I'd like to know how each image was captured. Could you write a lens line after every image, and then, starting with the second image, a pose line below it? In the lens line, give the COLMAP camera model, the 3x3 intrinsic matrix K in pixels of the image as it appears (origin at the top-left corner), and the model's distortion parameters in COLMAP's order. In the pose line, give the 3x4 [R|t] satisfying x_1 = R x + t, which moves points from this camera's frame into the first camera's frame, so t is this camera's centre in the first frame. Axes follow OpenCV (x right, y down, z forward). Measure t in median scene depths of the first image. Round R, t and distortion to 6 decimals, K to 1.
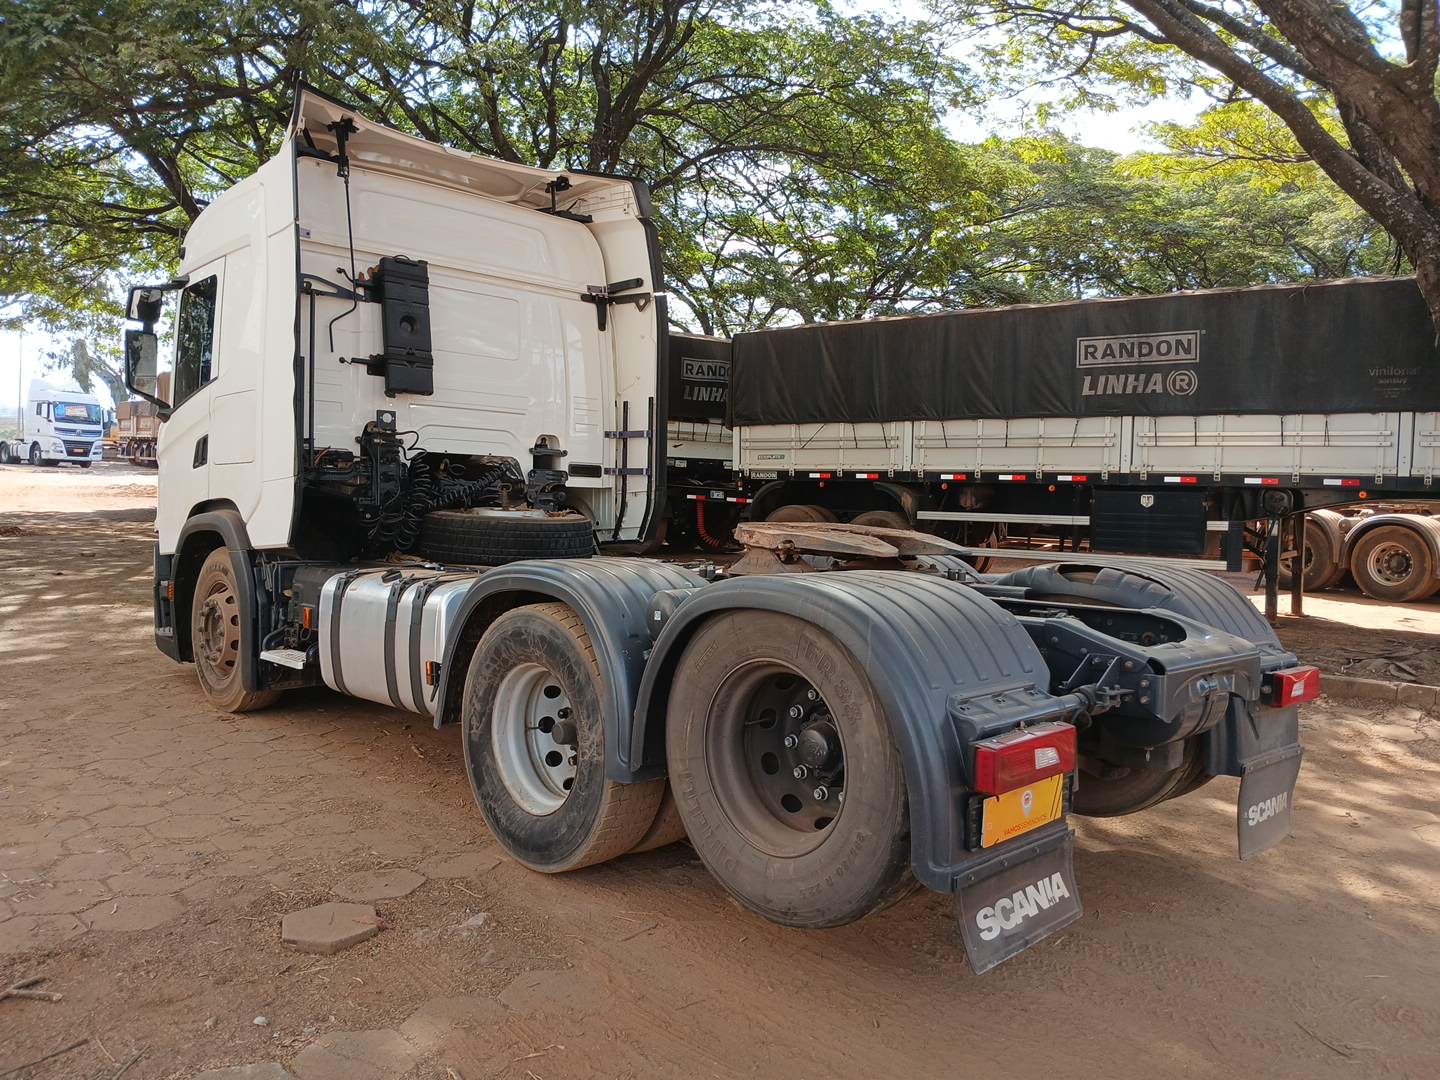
lens RADIAL K [[1129.1, 0, 720.0], [0, 1129.1, 540.0], [0, 0, 1]] dist [-0.001310, -0.005559]
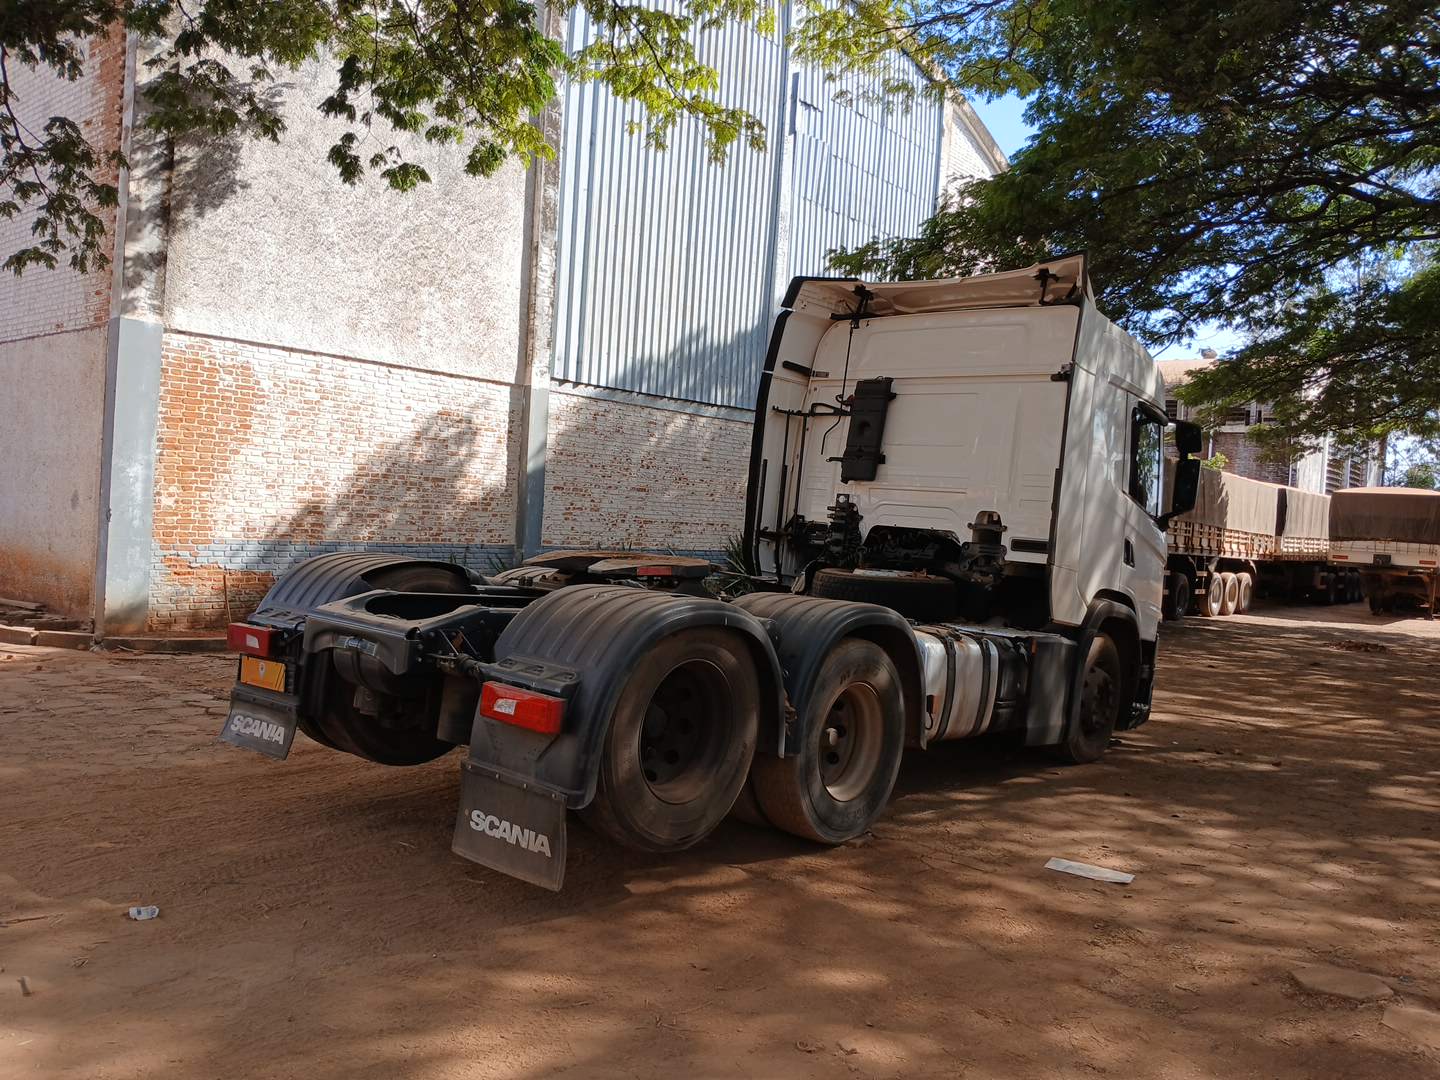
lens RADIAL K [[1100.5, 0, 737.9], [0, 1100.5, 585.2], [0, 0, 1]] dist [-0.003451, -0.003051]
pose [[0.111672, 0.019592, -0.993552, 1.007098], [-0.124621, 0.992189, 0.005558, 0.001983], [0.985900, 0.123197, 0.113241, 0.751491]]
